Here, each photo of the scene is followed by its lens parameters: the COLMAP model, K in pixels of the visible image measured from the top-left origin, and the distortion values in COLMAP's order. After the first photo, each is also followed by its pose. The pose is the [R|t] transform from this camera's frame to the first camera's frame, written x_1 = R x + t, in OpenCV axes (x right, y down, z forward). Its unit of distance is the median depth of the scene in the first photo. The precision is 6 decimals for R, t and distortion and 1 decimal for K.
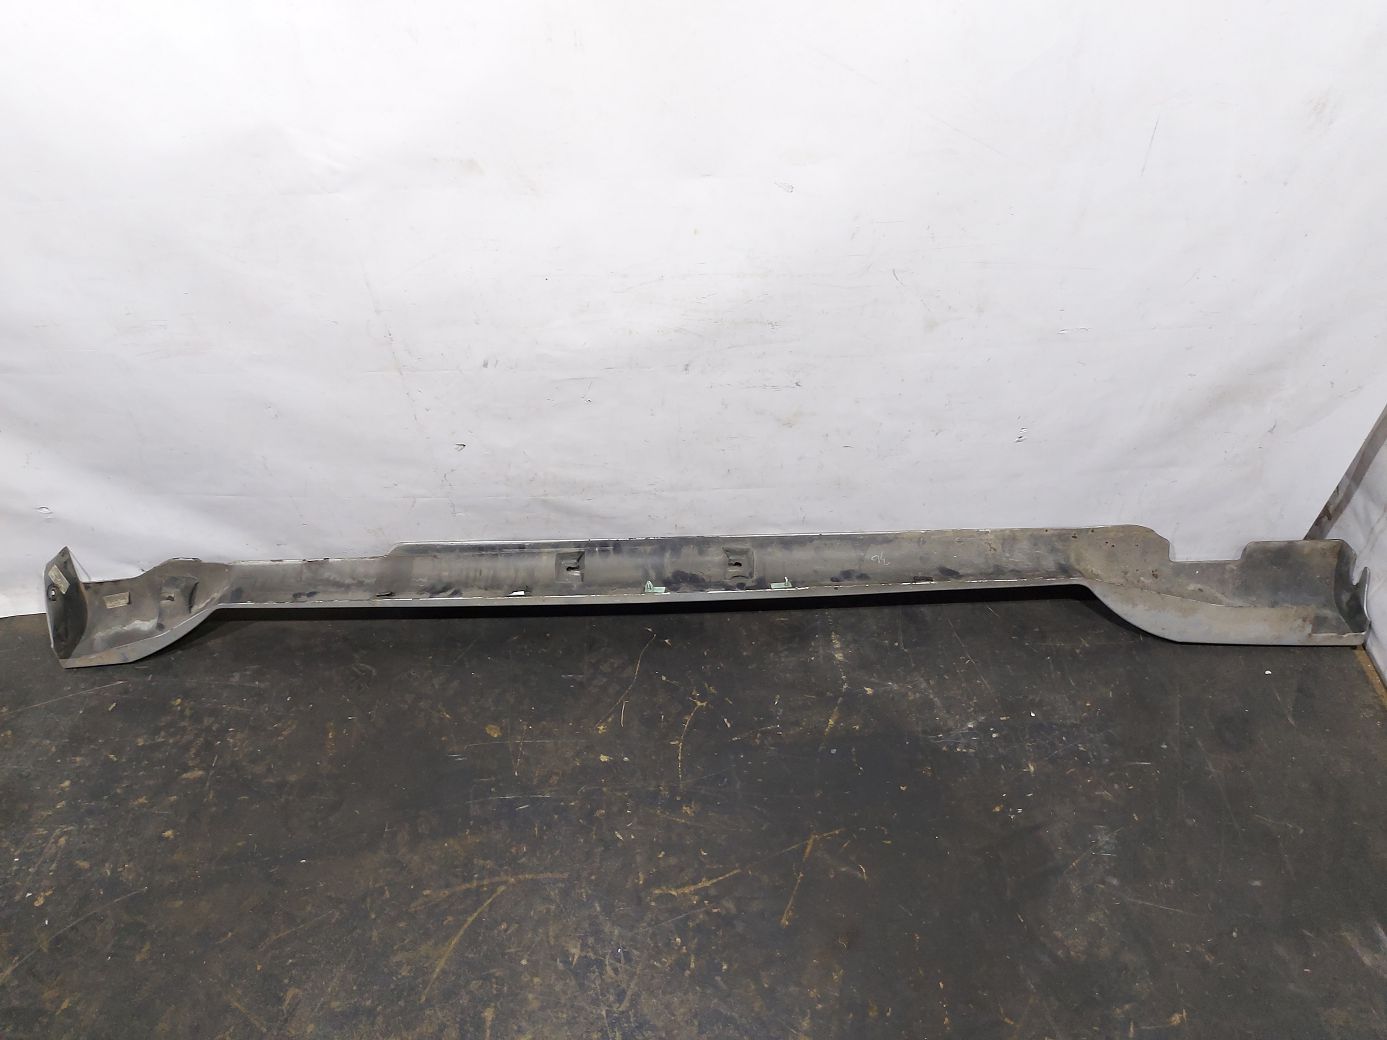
lens RADIAL K [[971.8, 0, 693.5], [0, 971.8, 520.0], [0, 0, 1]] dist [0.098341, -0.156843]
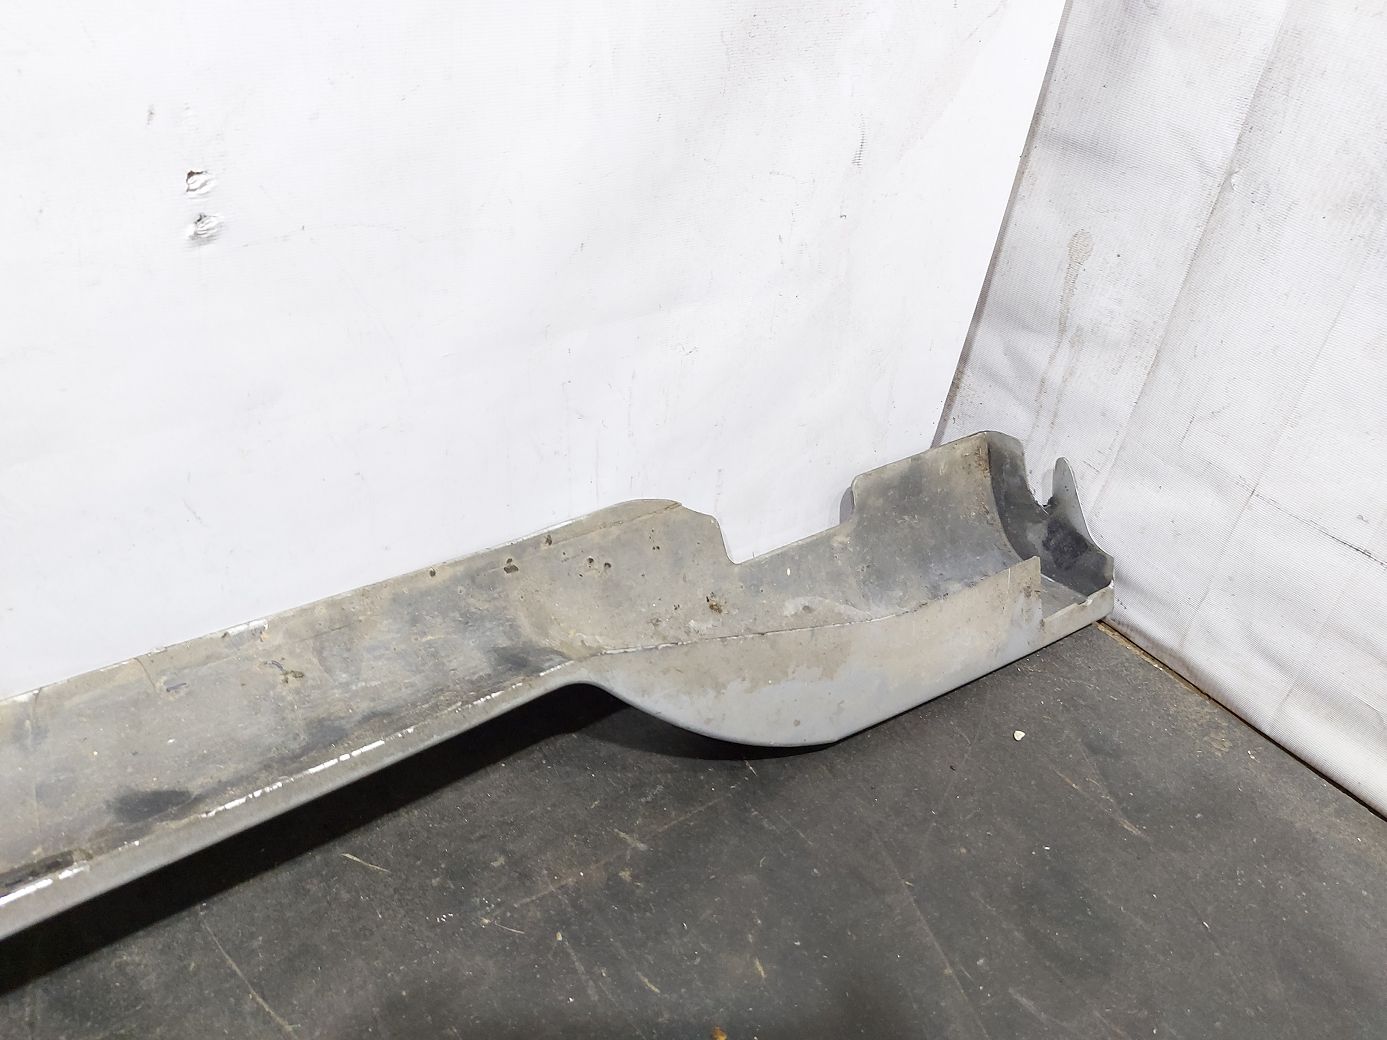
lens RADIAL K [[981.2, 0, 687.2], [0, 981.2, 526.1], [0, 0, 1]] dist [0.054732, -0.078263]
pose [[0.796844, -0.243946, 0.552747, 0.245800], [0.337509, 0.938538, -0.072347, 0.051002], [-0.501125, 0.244206, 0.830203, 0.669771]]
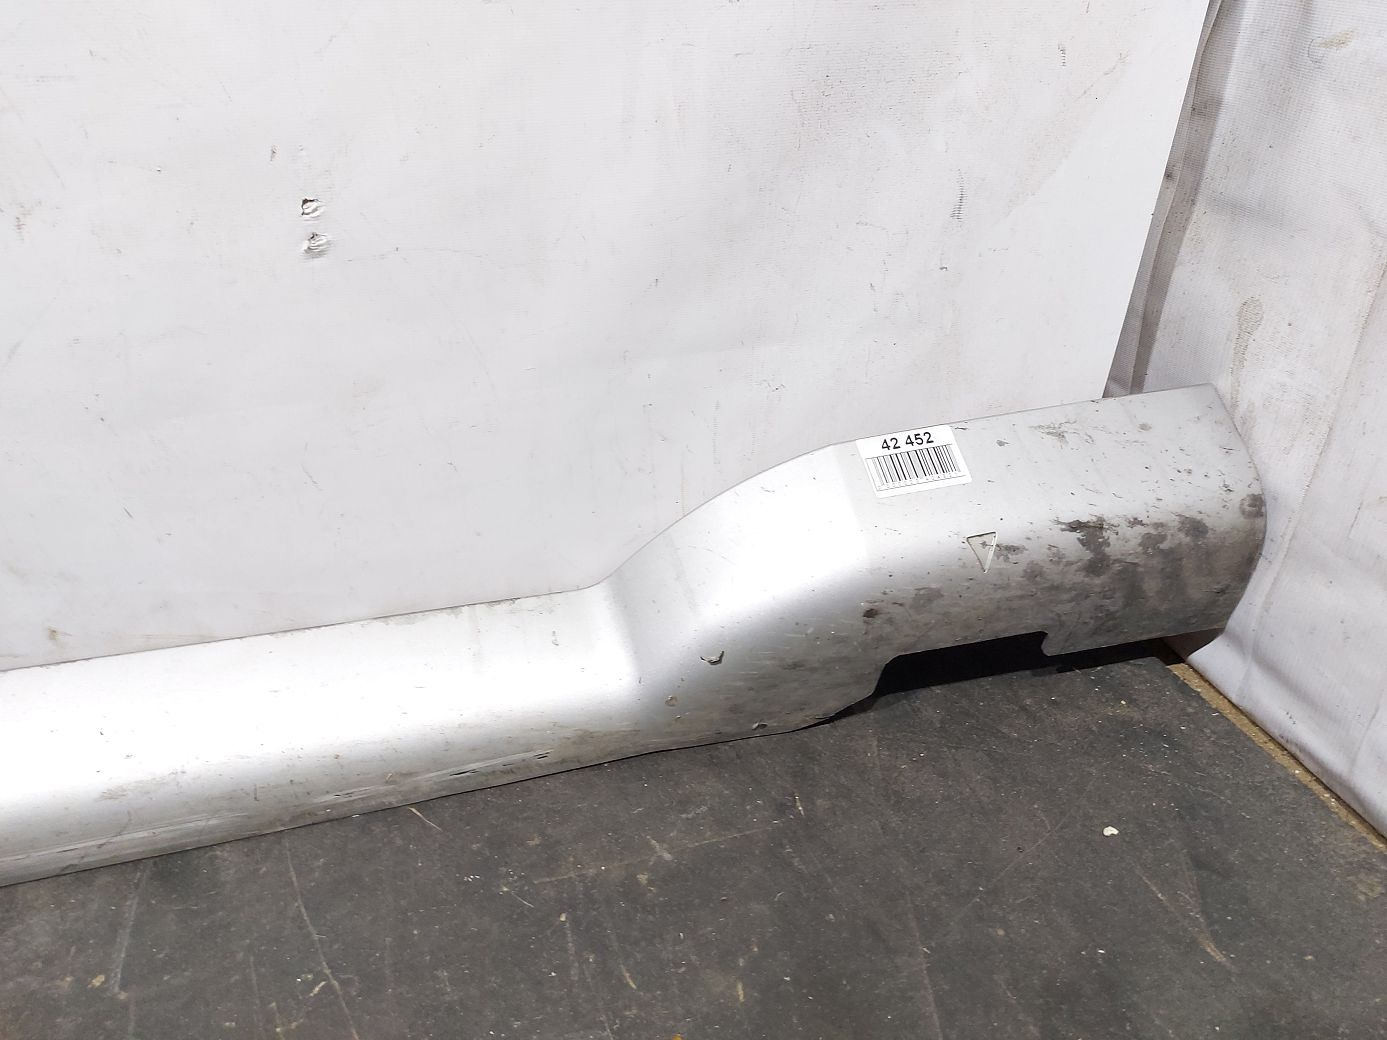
lens RADIAL K [[1005.8, 0, 693.5], [0, 1005.8, 520.0], [0, 0, 1]] dist [0.053736, -0.080645]
pose [[0.948289, -0.100123, 0.301203, 0.309145], [0.181385, 0.949674, -0.255379, 0.106288], [-0.260476, 0.296806, 0.918727, 0.619682]]
